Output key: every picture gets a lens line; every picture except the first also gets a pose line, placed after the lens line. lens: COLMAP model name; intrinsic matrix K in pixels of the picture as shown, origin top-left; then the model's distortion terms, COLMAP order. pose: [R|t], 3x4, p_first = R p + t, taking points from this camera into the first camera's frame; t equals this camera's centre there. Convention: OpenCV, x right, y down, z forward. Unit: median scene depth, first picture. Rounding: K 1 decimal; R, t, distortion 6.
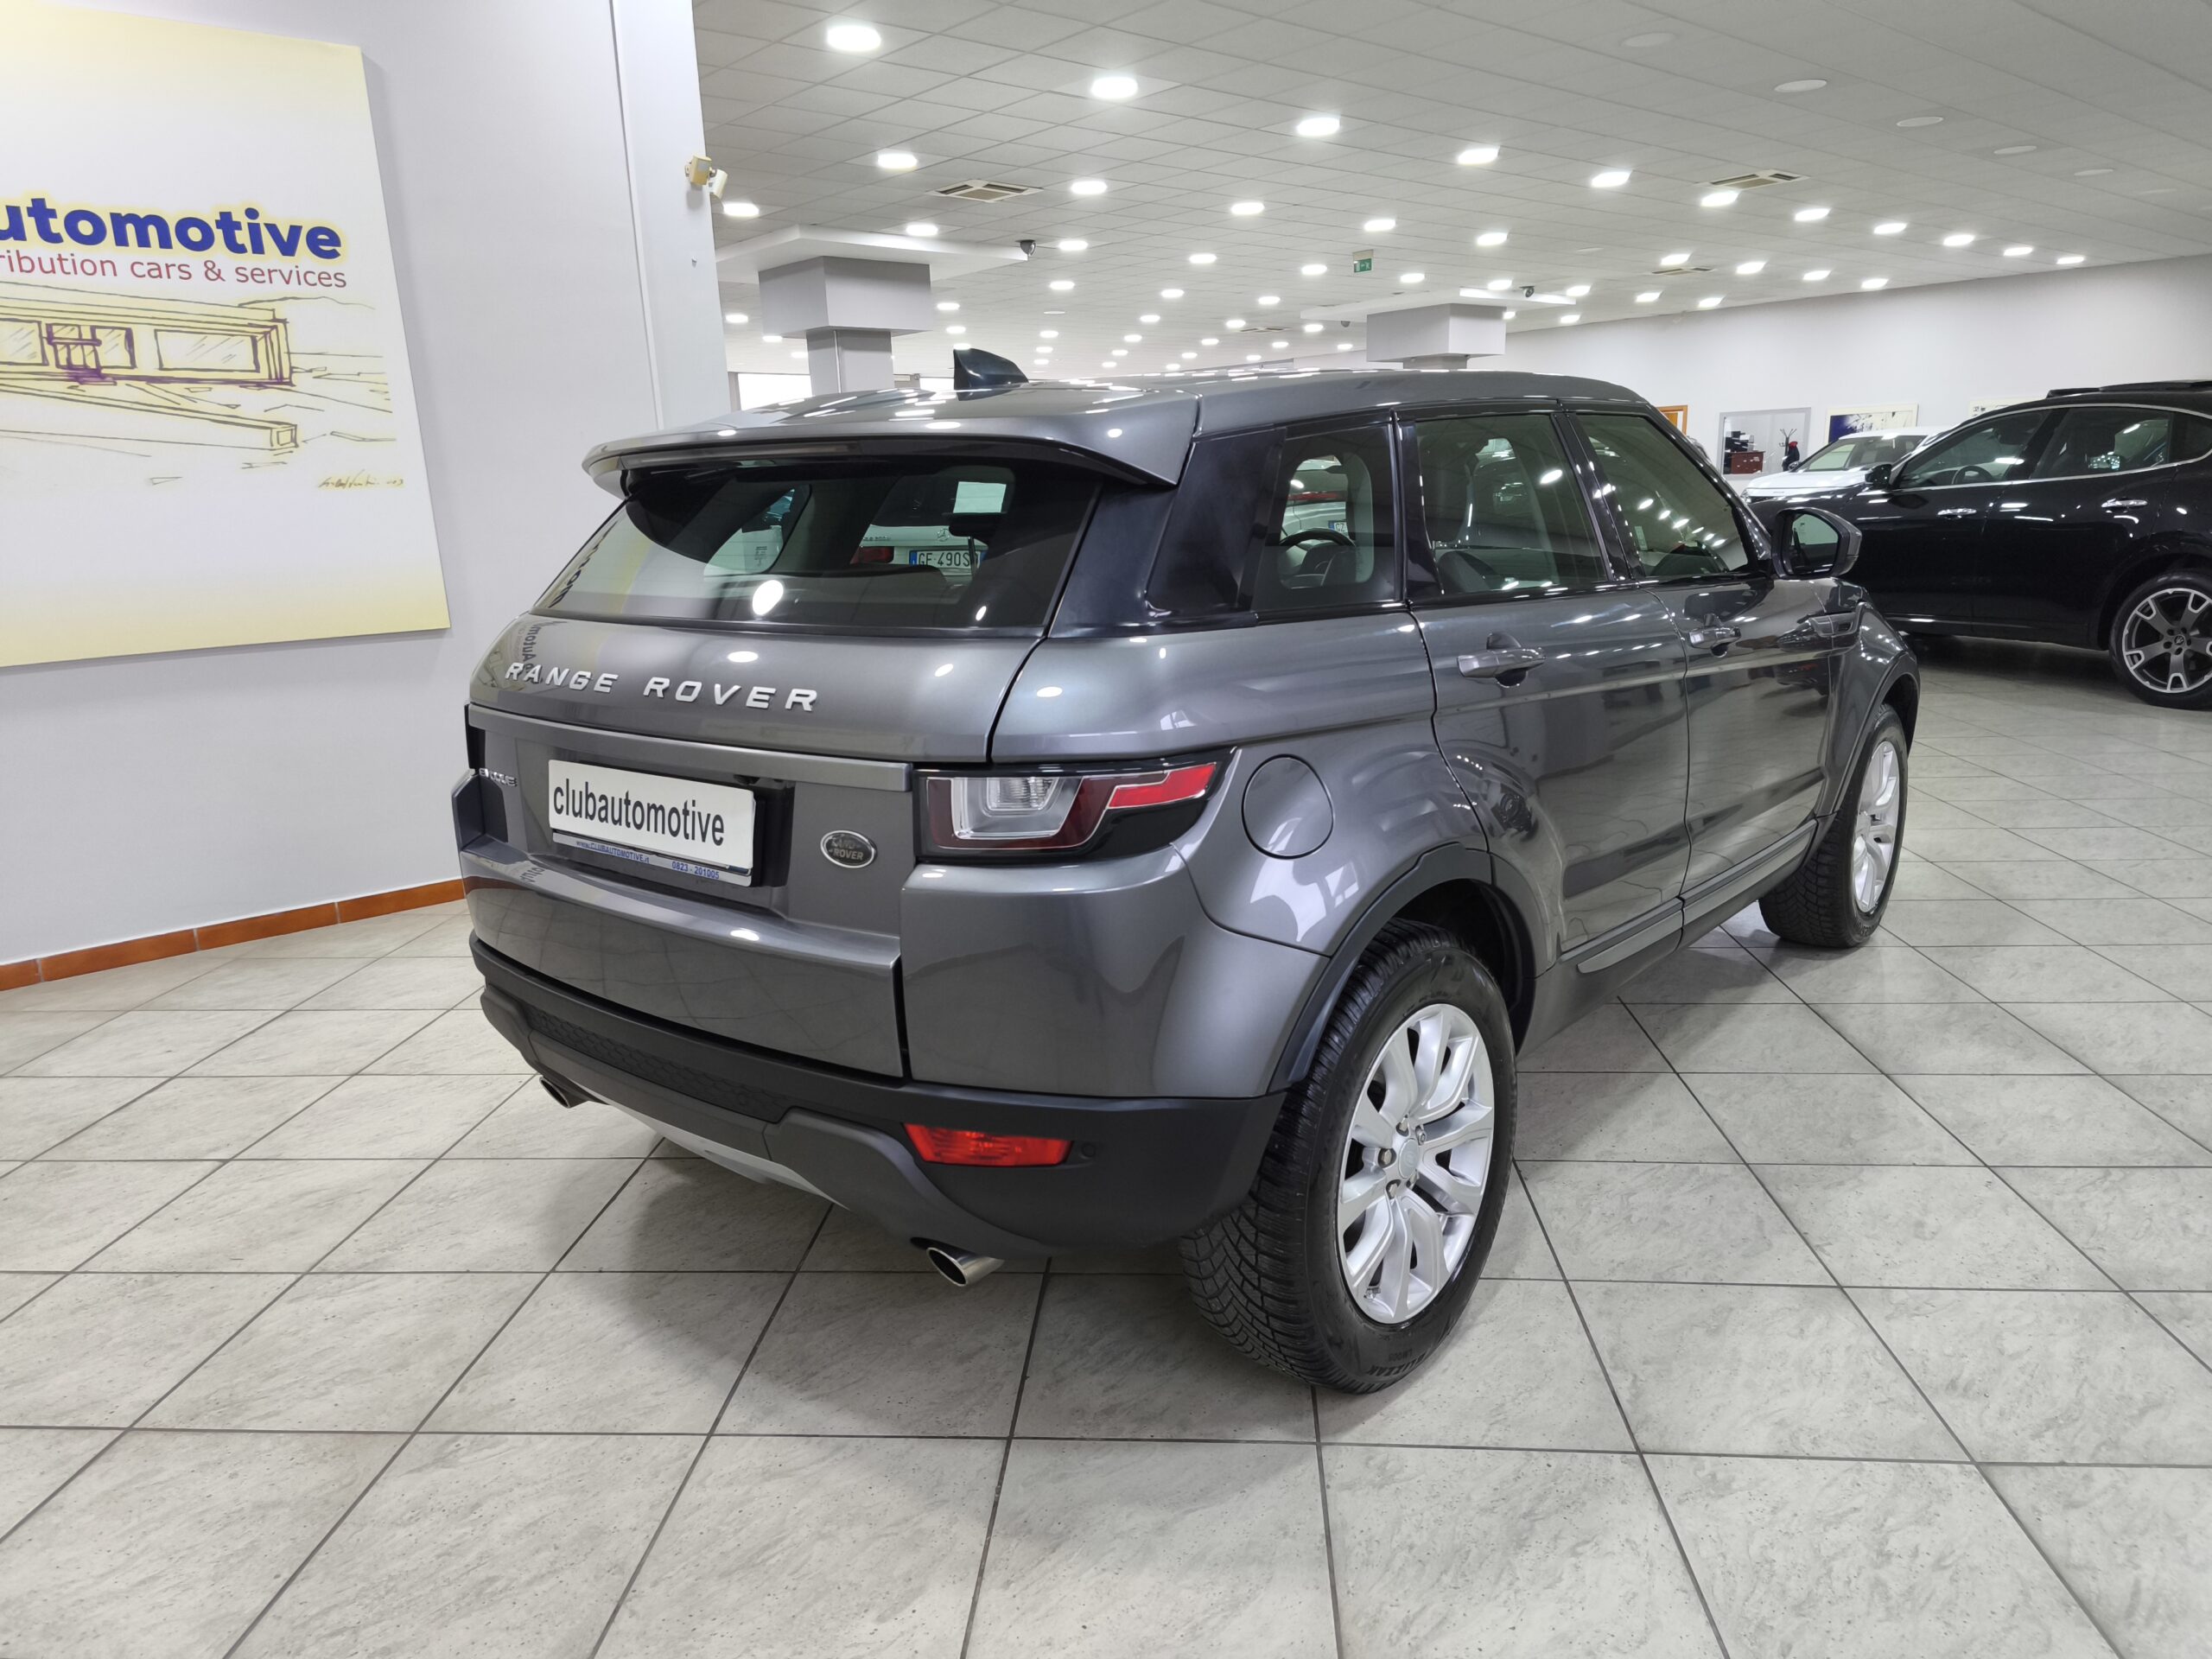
lens RADIAL K [[1449.9, 0, 1115.1], [0, 1449.9, 825.2], [0, 0, 1]] dist [0.087193, -0.074170]
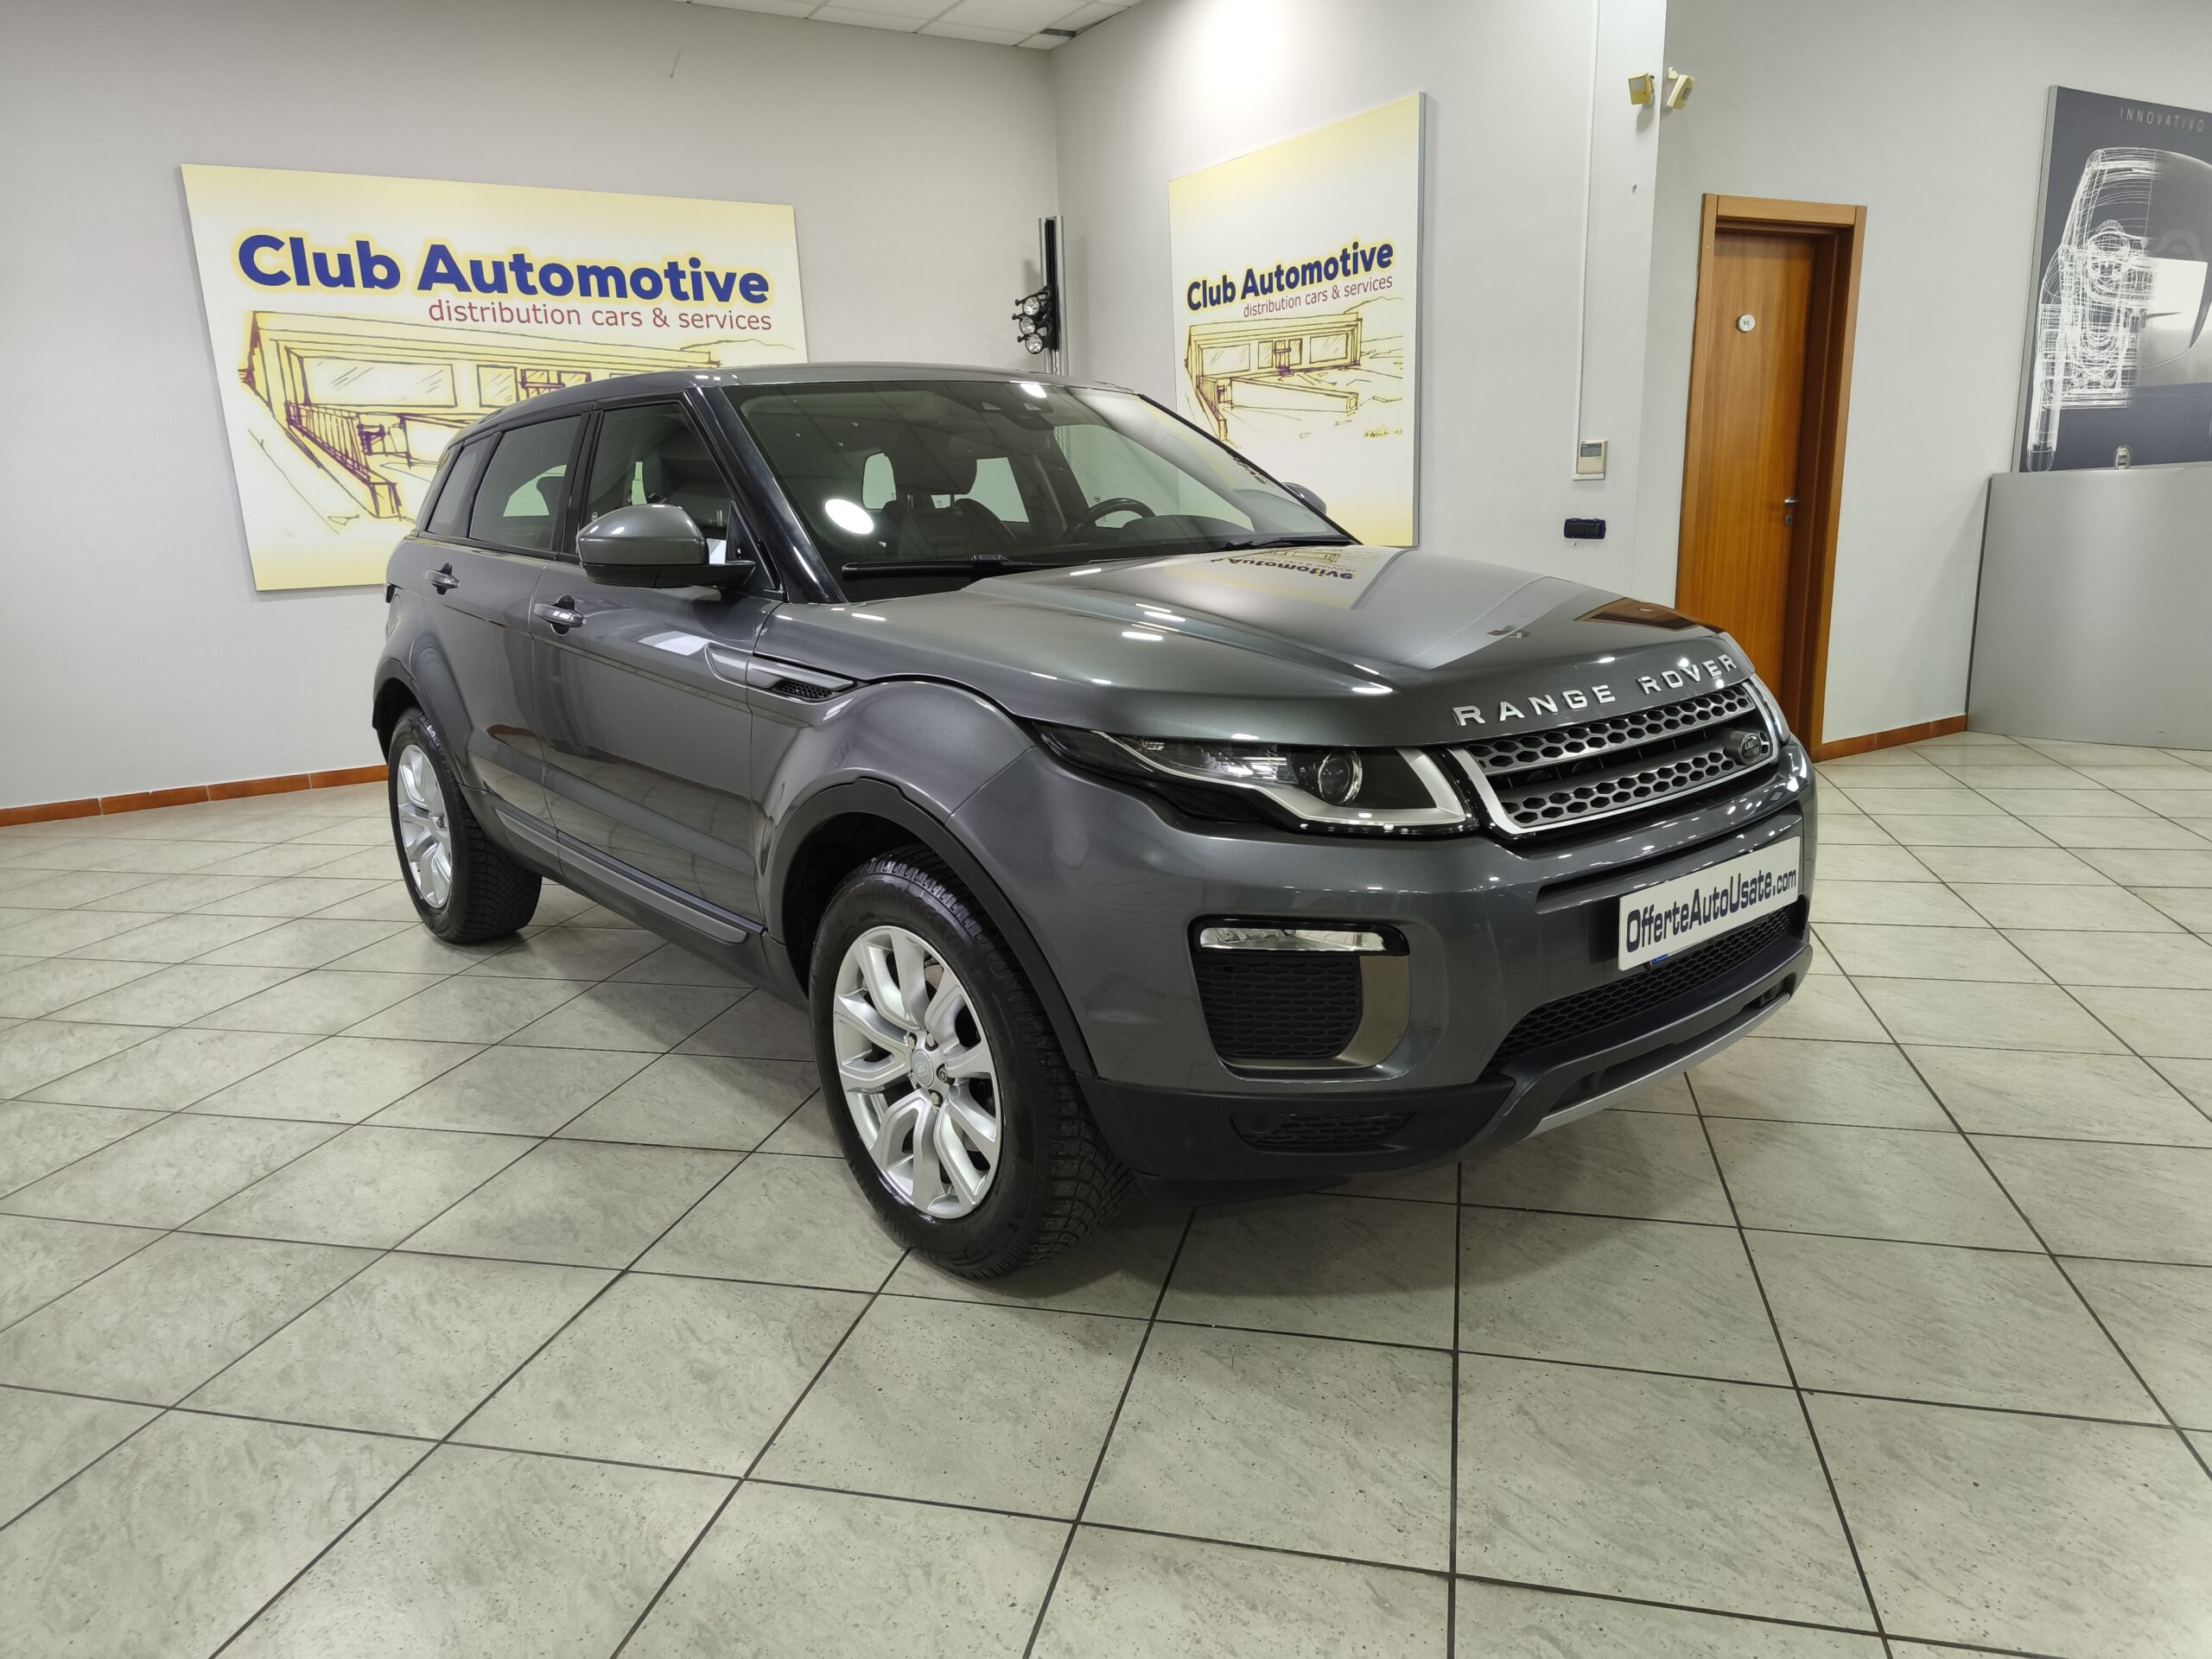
lens RADIAL K [[1449.9, 0, 1115.1], [0, 1449.9, 825.2], [0, 0, 1]] dist [0.087193, -0.074170]
pose [[-0.161935, 0.261892, -0.951415, 1.009493], [-0.186621, 0.938614, 0.290132, -0.267274], [0.968994, 0.224536, -0.103120, 1.101929]]
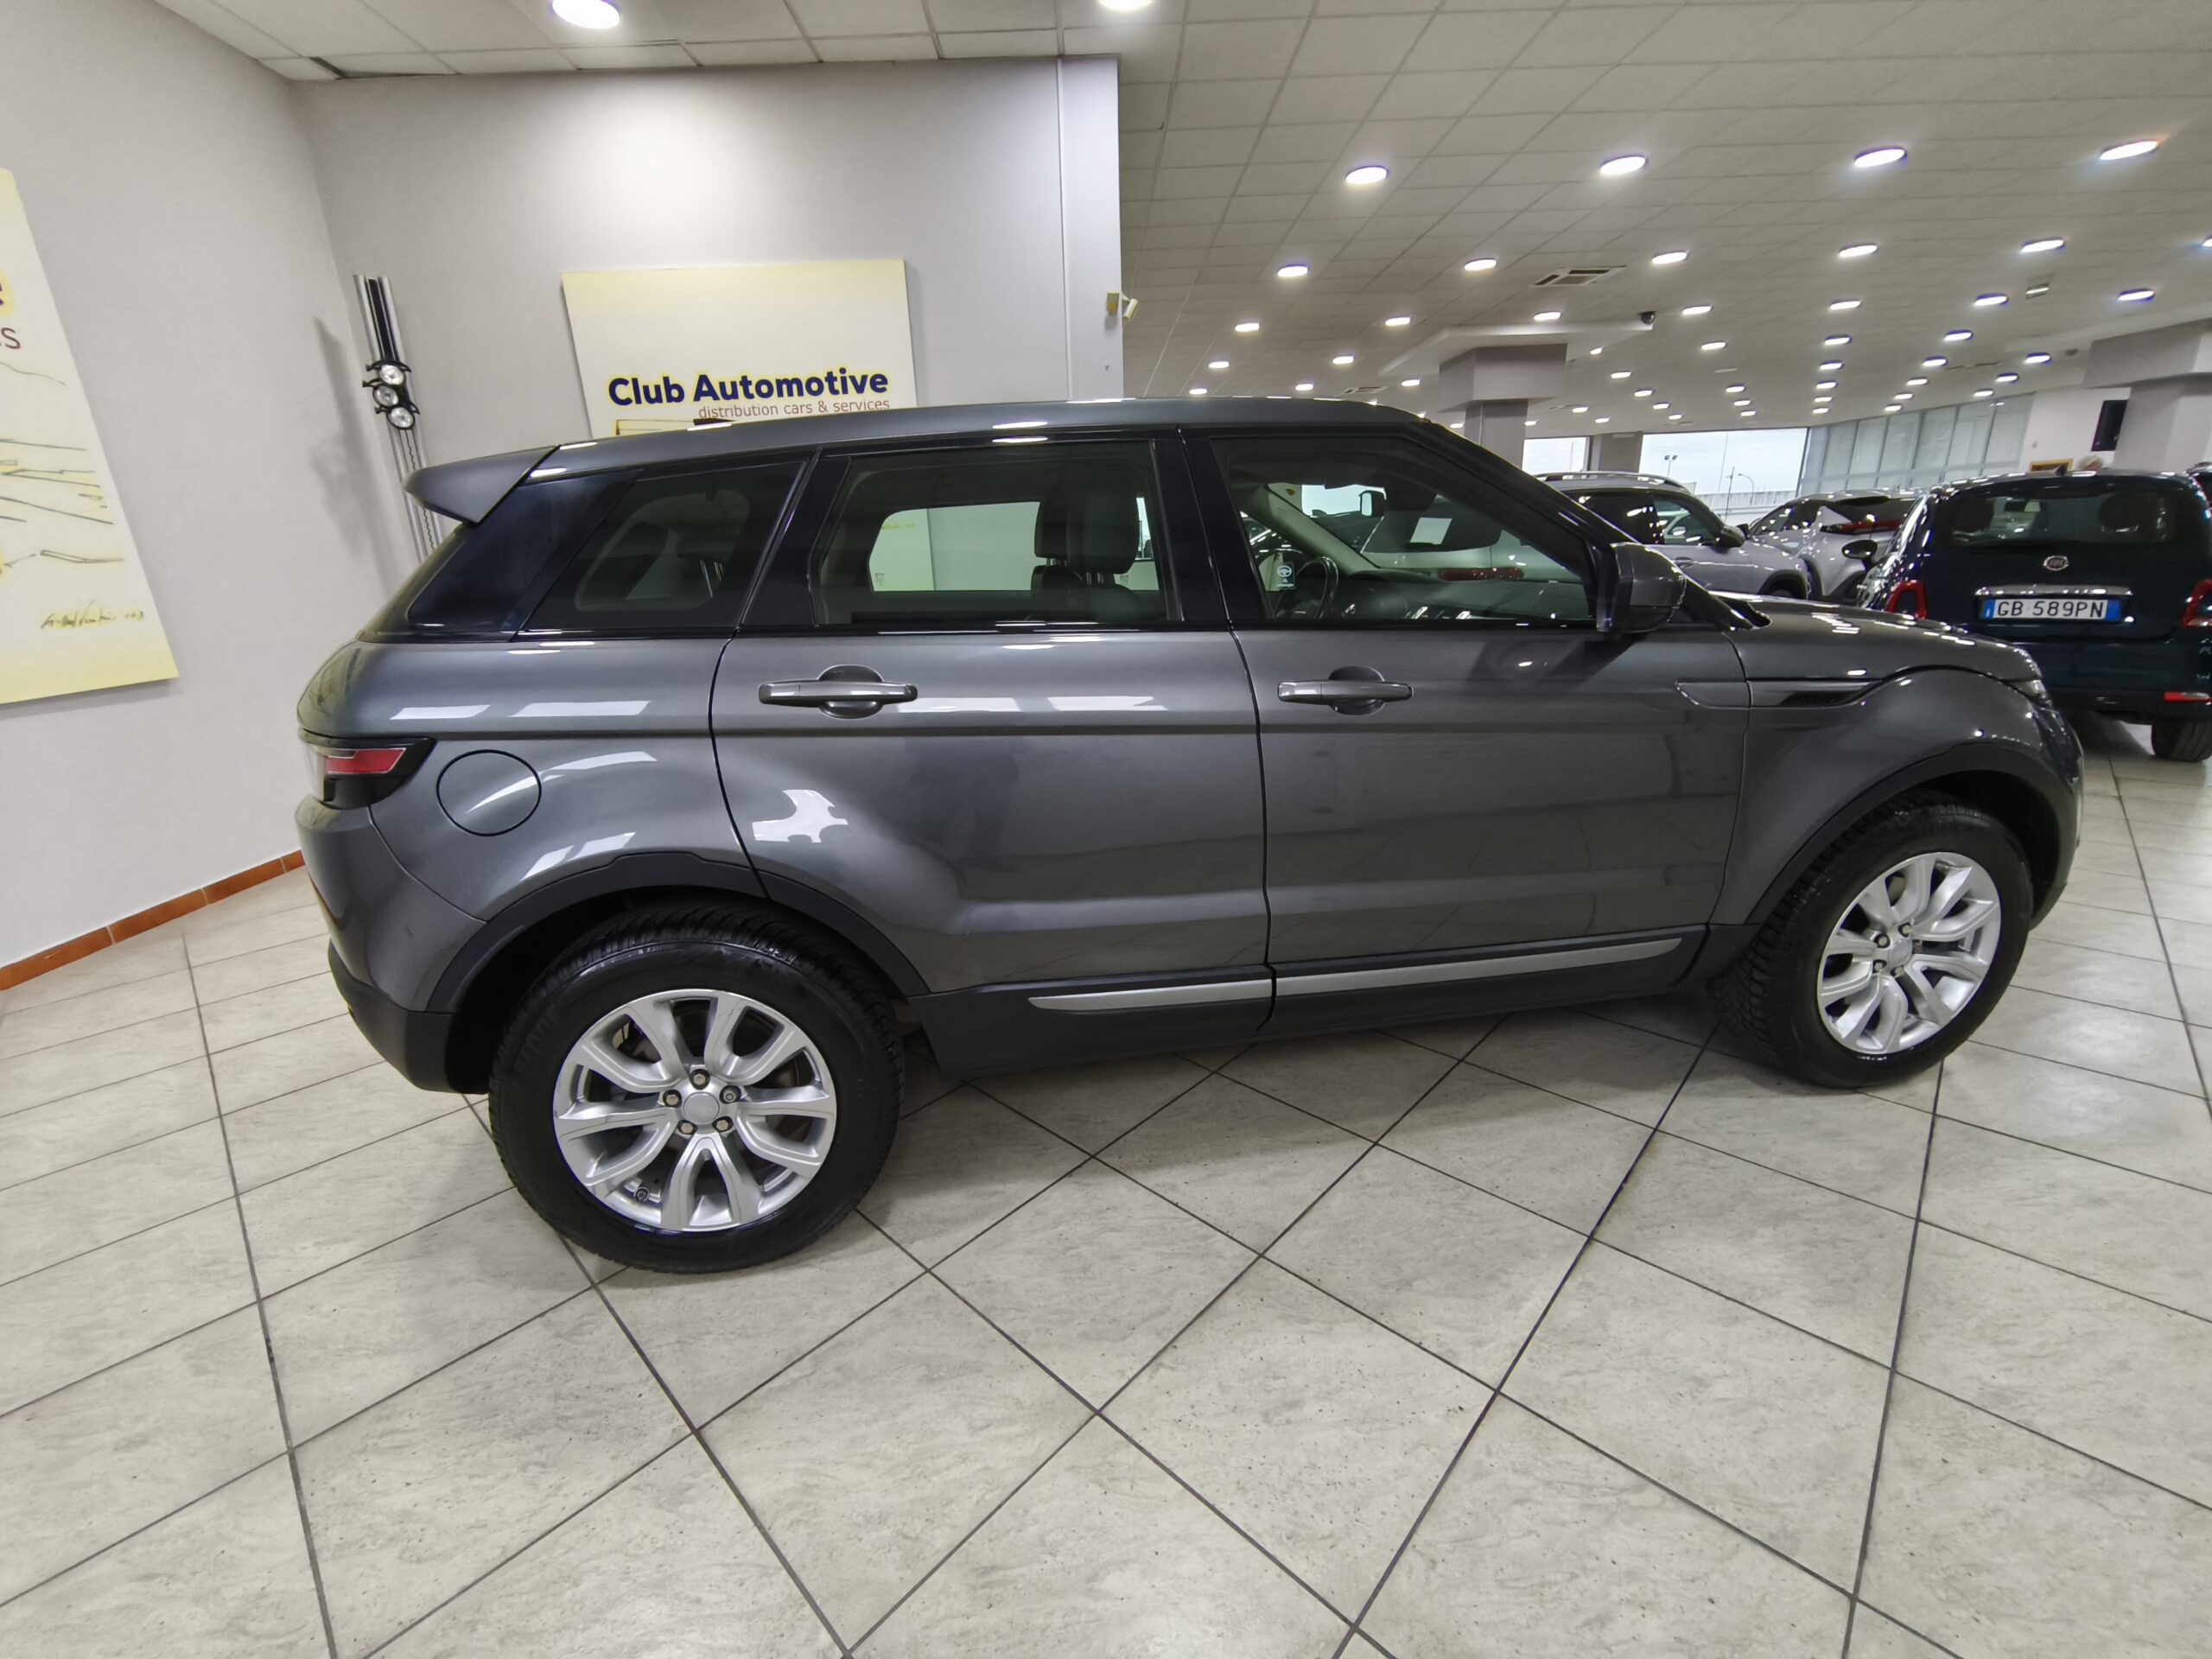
lens RADIAL K [[921.8, 0, 1102.3], [0, 921.8, 846.4], [0, 0, 1]] dist [-0.011542, 0.004225]
pose [[0.771177, 0.203927, -0.603075, 0.458166], [-0.134804, 0.978134, 0.158372, -0.077575], [0.622185, -0.040836, 0.781805, 0.335300]]
